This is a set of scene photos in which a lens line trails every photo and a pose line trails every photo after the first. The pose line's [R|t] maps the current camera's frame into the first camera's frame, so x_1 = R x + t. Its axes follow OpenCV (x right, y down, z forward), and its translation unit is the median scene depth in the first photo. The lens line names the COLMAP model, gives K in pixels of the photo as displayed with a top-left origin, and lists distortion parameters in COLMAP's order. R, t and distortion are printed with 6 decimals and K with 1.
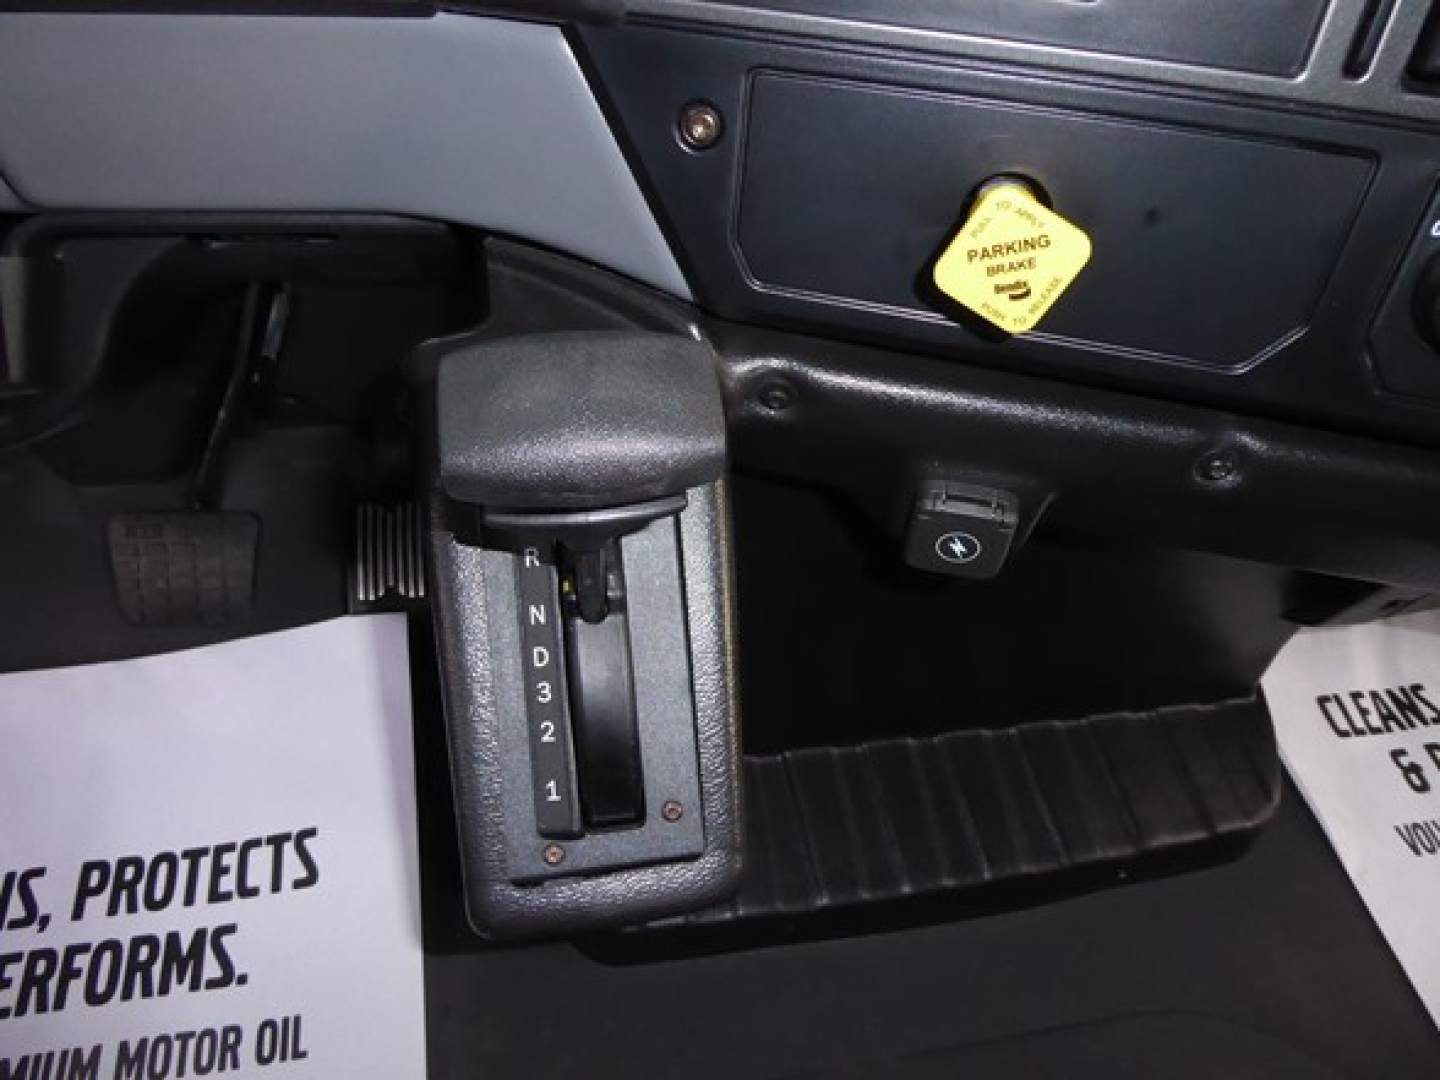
lens RADIAL K [[1034.7, 0, 726.6], [0, 1034.7, 515.0], [0, 0, 1]] dist [-0.019312, 0.003296]
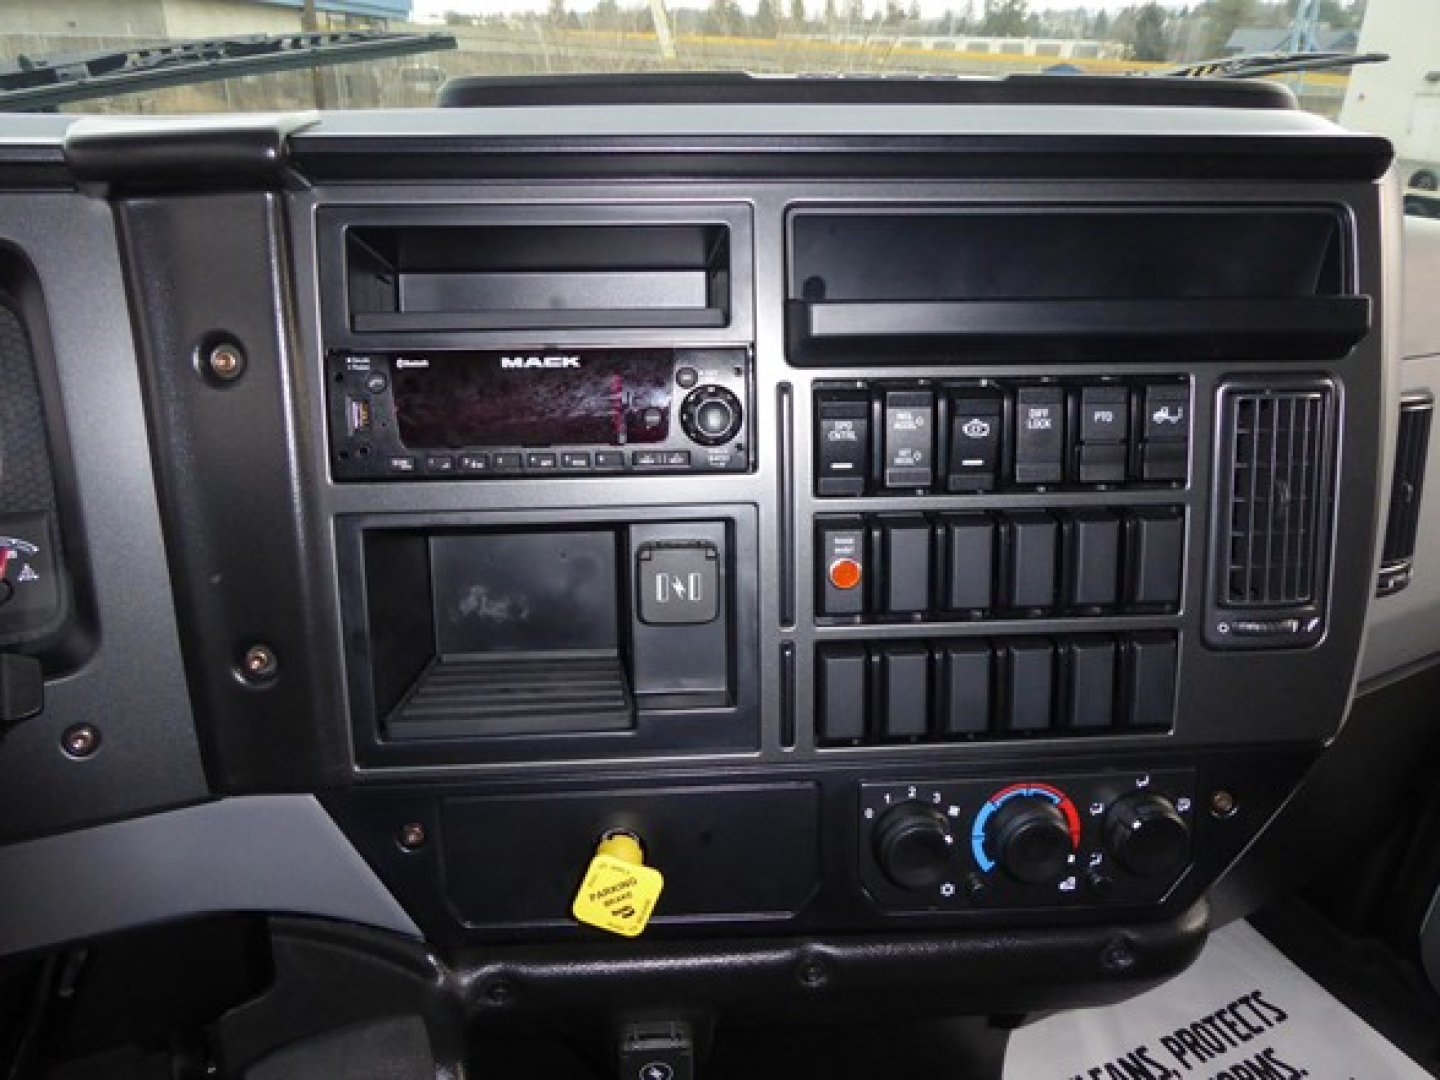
lens RADIAL K [[1034.7, 0, 726.6], [0, 1034.7, 515.0], [0, 0, 1]] dist [-0.019312, 0.003296]
pose [[0.964944, -0.143703, 0.219619, 0.154350], [0.219430, 0.900811, -0.374687, -0.126045], [-0.143992, 0.409743, 0.900765, -0.633723]]
